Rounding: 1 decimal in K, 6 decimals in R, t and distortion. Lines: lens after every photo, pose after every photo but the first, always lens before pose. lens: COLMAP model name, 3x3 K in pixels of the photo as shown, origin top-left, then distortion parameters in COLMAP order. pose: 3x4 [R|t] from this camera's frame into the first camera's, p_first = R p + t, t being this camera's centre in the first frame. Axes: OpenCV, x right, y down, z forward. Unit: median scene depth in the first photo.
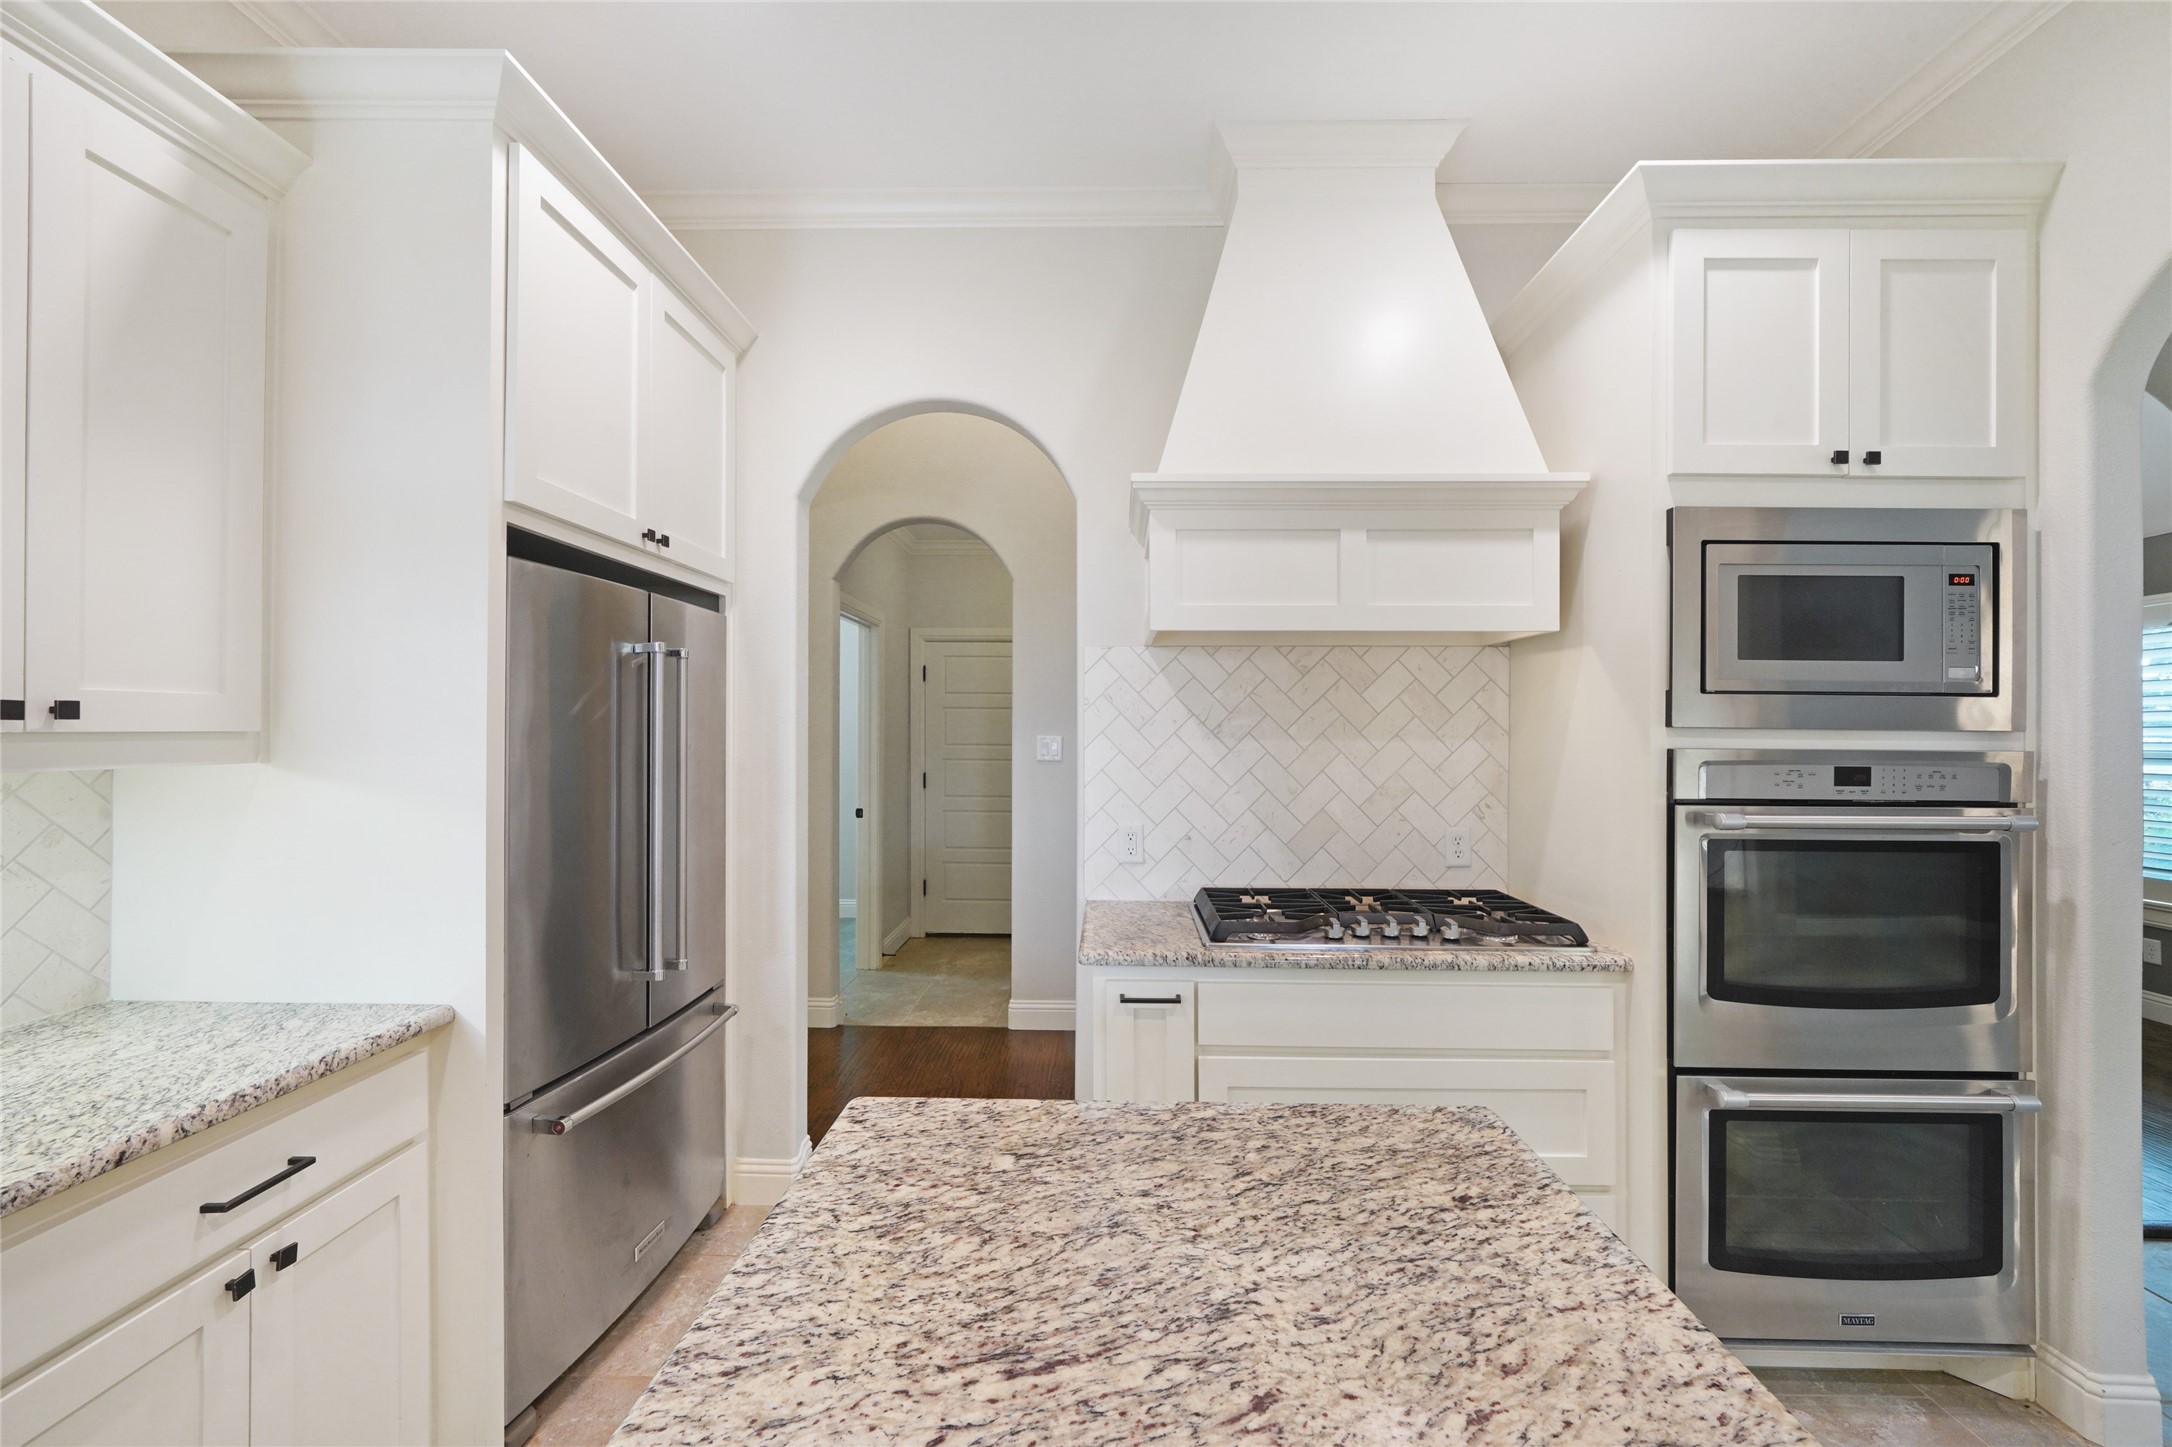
lens RADIAL K [[894.2, 0, 1087.4], [0, 894.2, 718.4], [0, 0, 1]] dist [0.001644, 0.001355]
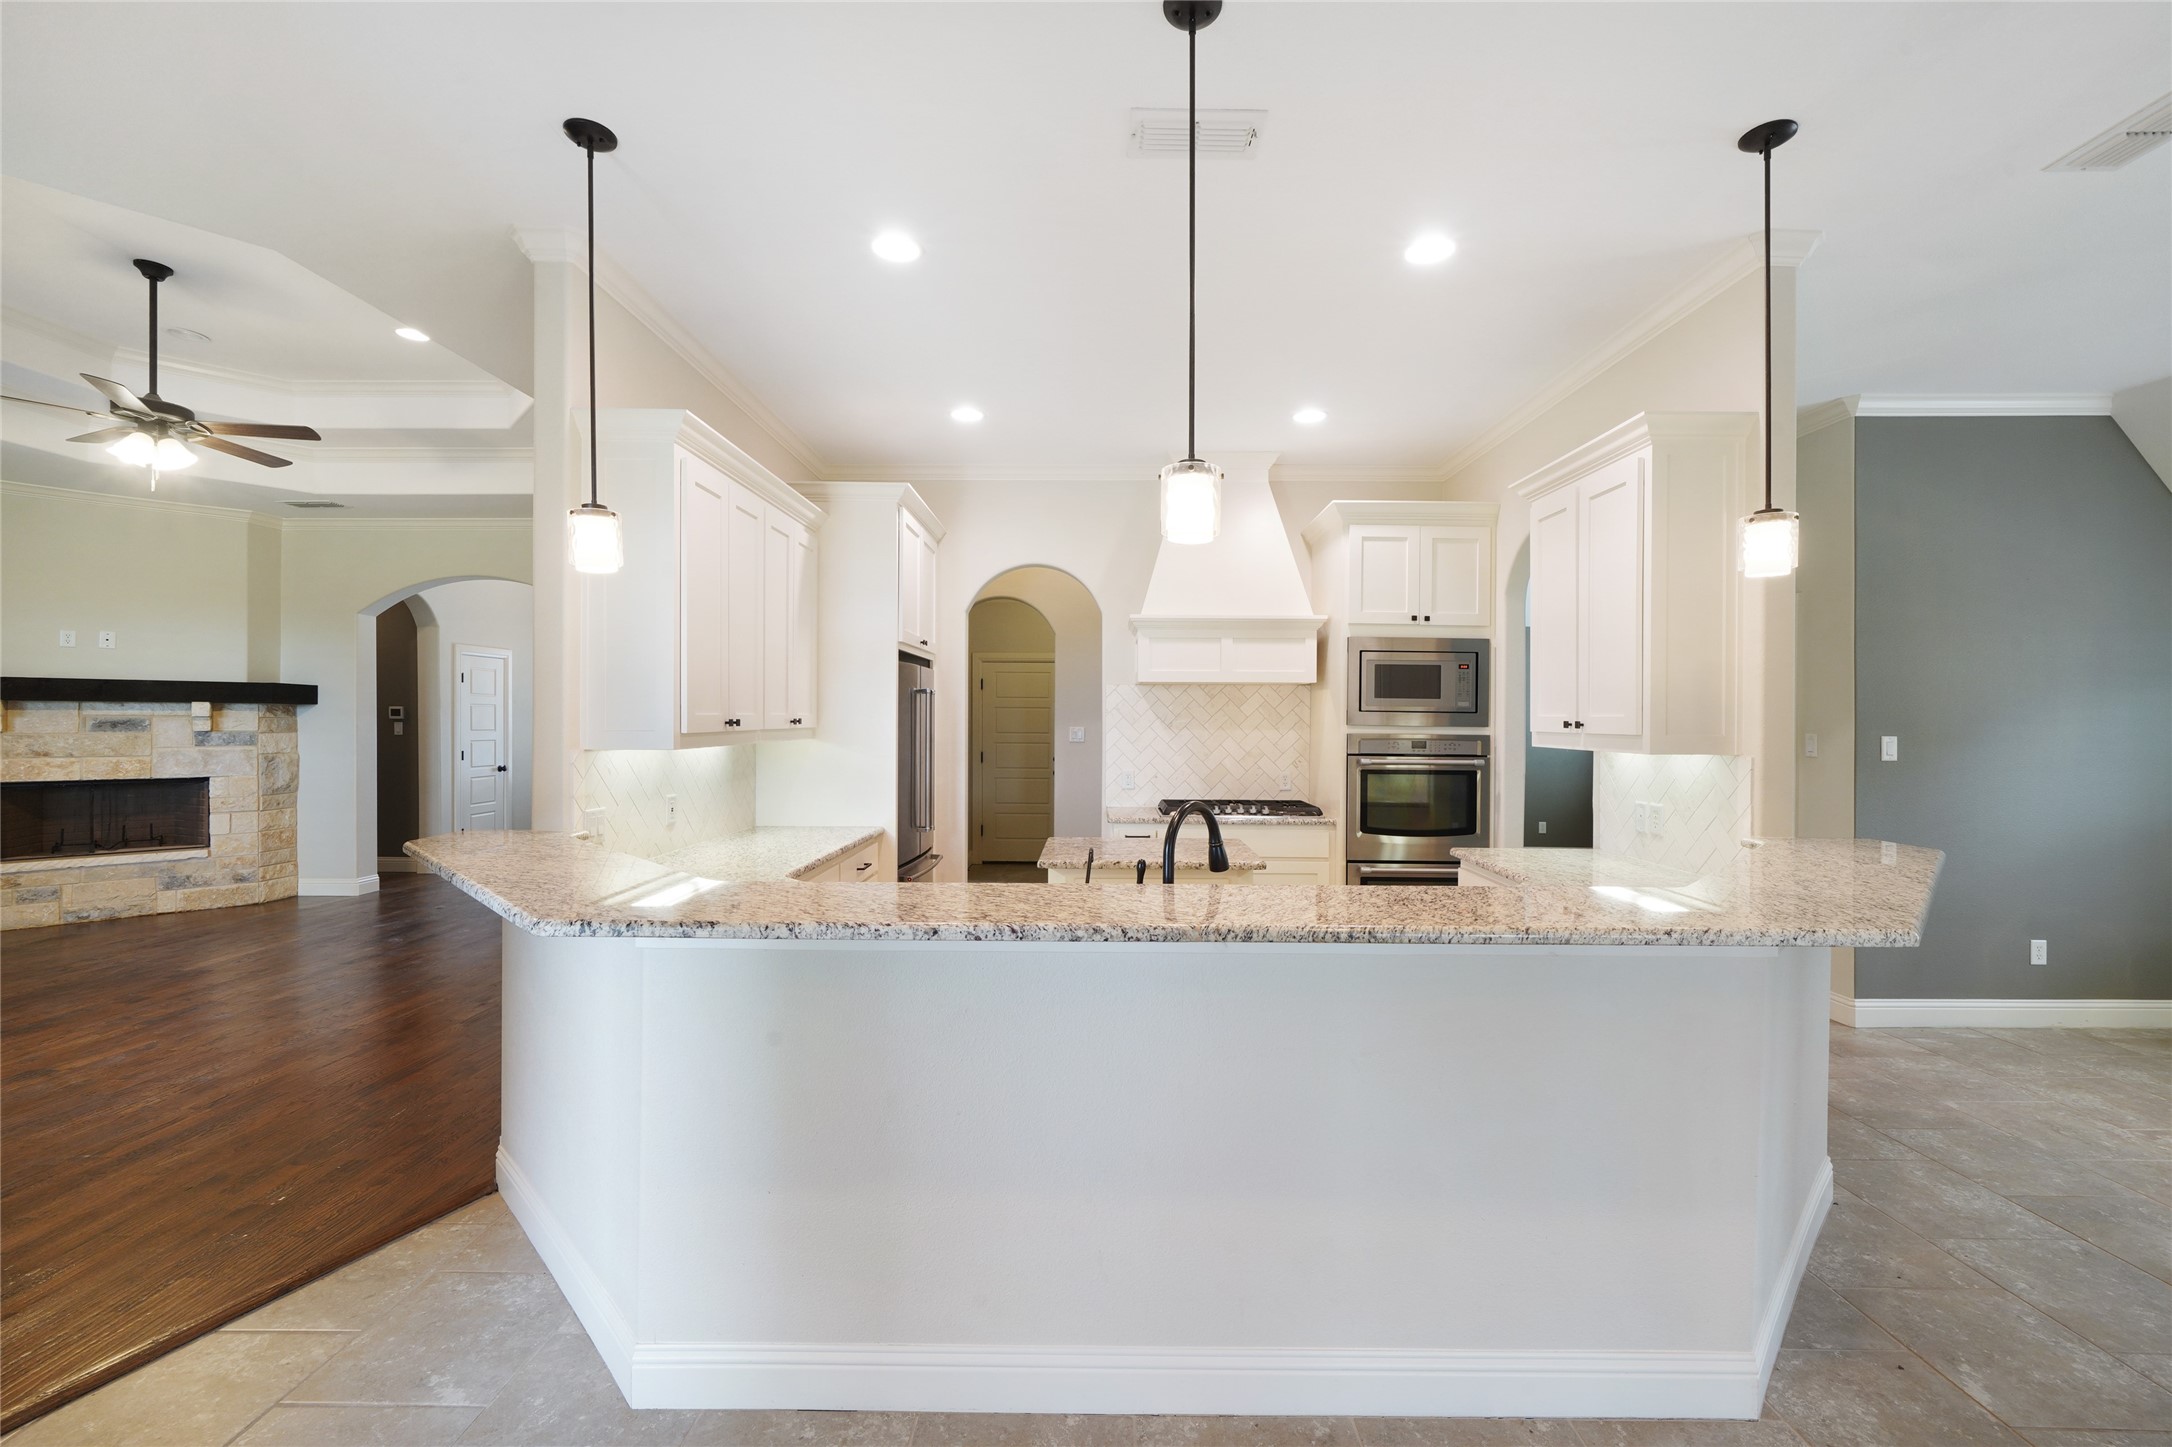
lens RADIAL K [[894.2, 0, 1074.2], [0, 894.2, 719.2], [0, 0, 1]] dist [0.001644, 0.001355]
pose [[0.999986, 0.001292, 0.005097, -0.111851], [-0.001371, 0.999879, 0.015495, -0.041290], [-0.005076, -0.015502, 0.999867, -1.365739]]
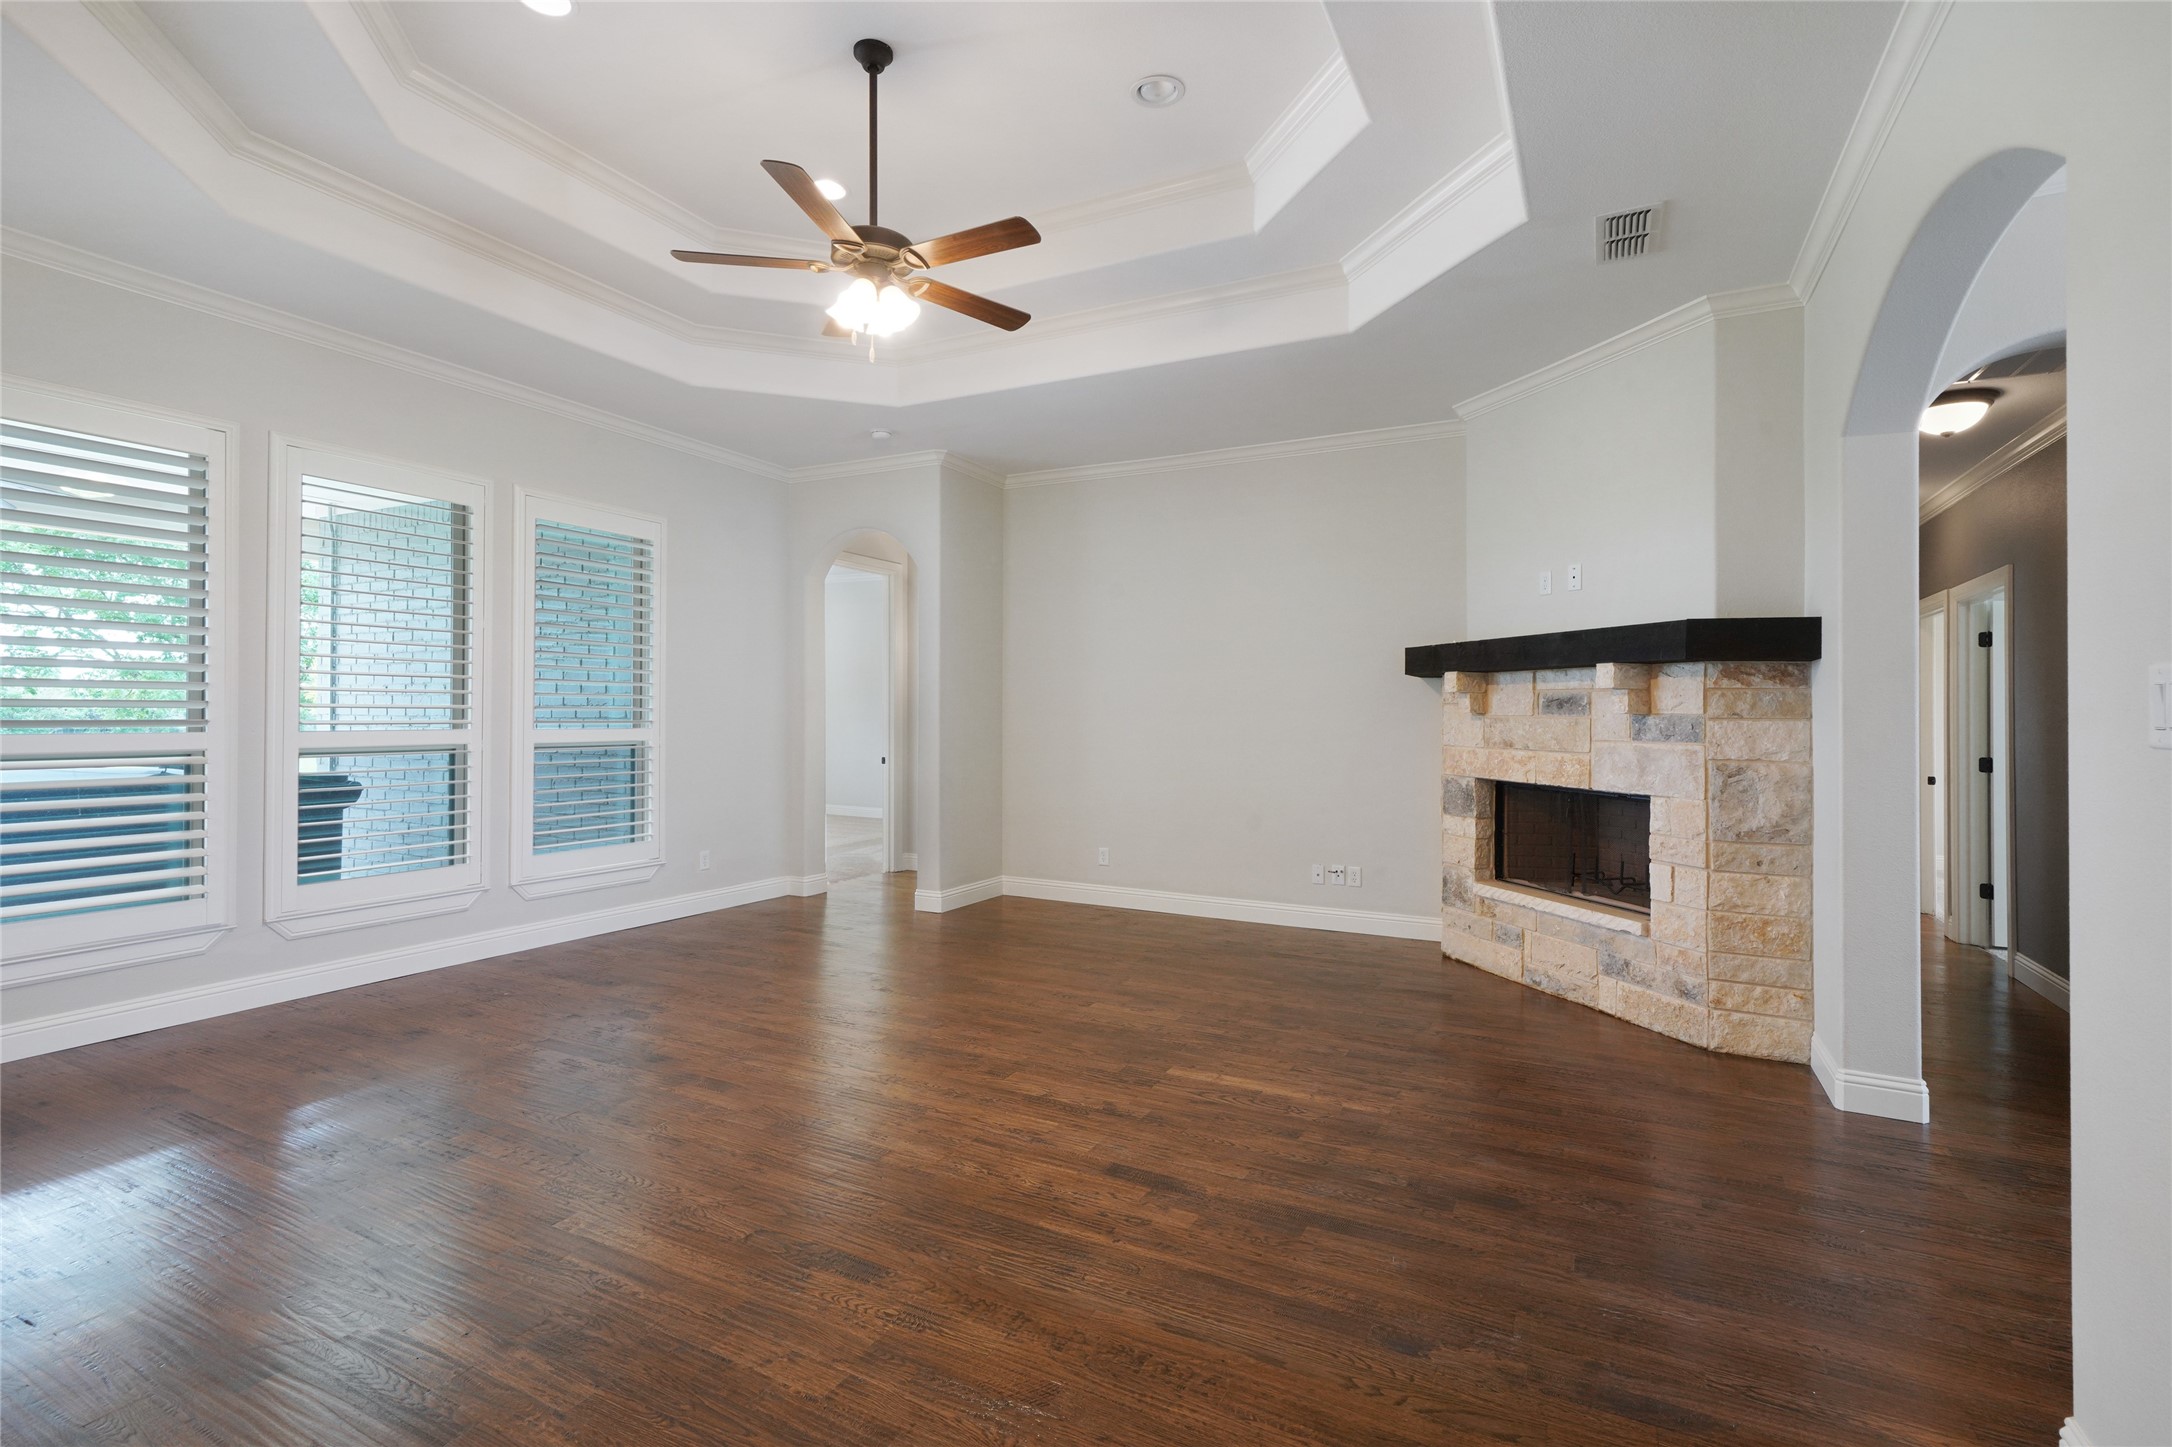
lens RADIAL K [[997.4, 0, 1077.9], [0, 997.4, 716.0], [0, 0, 1]] dist [0.007393, -0.000100]
pose [[-0.432693, -0.000236, -0.901541, -0.870611], [0.007268, 0.999967, -0.003750, 0.057854], [0.901512, -0.008175, -0.432677, 1.712574]]
